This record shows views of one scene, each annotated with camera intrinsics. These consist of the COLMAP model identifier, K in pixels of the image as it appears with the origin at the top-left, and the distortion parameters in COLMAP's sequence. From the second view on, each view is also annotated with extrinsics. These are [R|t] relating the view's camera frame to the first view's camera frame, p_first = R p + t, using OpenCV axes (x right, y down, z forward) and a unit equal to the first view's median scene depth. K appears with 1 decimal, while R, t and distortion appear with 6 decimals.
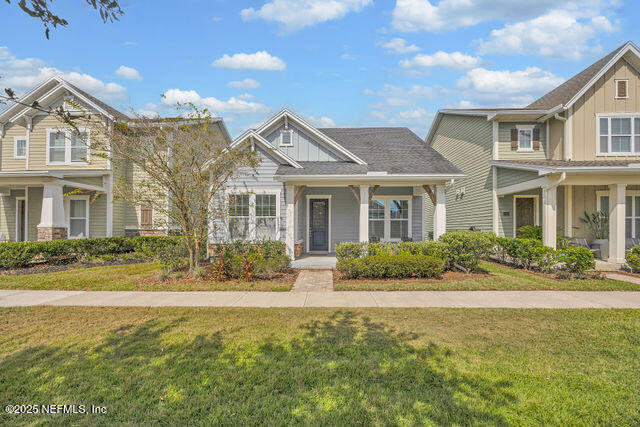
lens RADIAL K [[251.5, 0, 318.4], [0, 251.5, 230.0], [0, 0, 1]] dist [-0.000302, -0.000032]
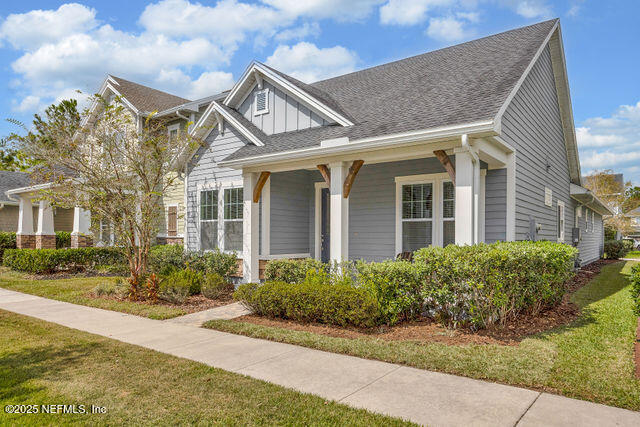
lens RADIAL K [[432.4, 0, 317.7], [0, 432.4, 237.2], [0, 0, 1]] dist [-0.005044, -0.003175]
pose [[0.820245, 0.002575, -0.572007, 0.676559], [-0.003950, 0.999992, -0.001162, -0.003338], [0.571999, 0.003213, 0.820248, 0.139924]]
